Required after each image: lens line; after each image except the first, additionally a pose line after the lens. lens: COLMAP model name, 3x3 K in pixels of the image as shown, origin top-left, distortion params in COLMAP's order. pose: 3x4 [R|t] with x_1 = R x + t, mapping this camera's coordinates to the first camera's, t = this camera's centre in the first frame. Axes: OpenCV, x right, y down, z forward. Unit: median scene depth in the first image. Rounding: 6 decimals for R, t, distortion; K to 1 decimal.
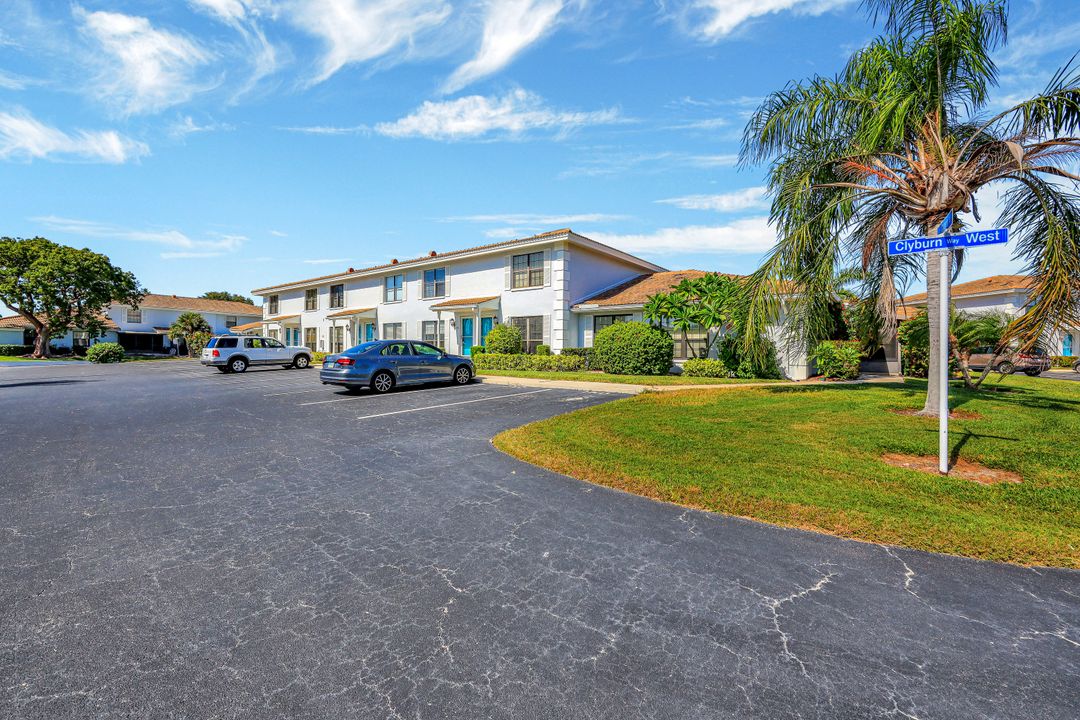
lens RADIAL K [[441.3, 0, 538.4], [0, 441.3, 357.2], [0, 0, 1]] dist [-0.000771, 0.000148]
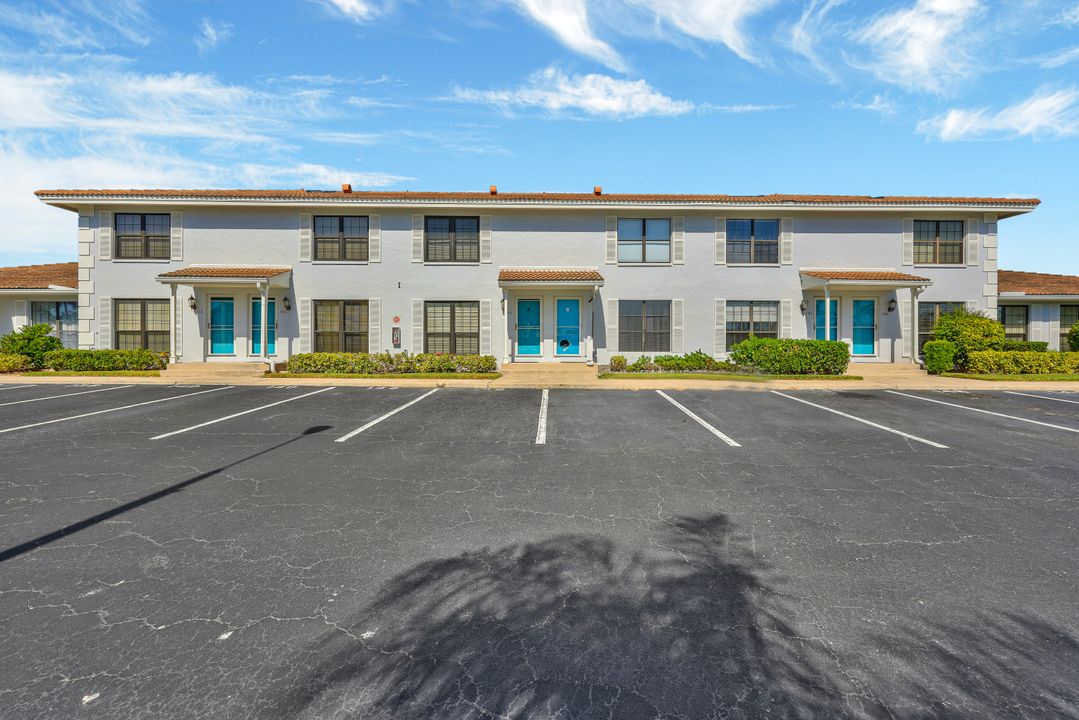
lens RADIAL K [[460.5, 0, 537.1], [0, 460.5, 353.1], [0, 0, 1]] dist [0.011489, 0.000141]
pose [[0.778538, -0.011236, 0.627497, -0.434412], [0.011797, 0.999925, 0.003268, -0.006869], [-0.627486, 0.004859, 0.778612, 0.331963]]
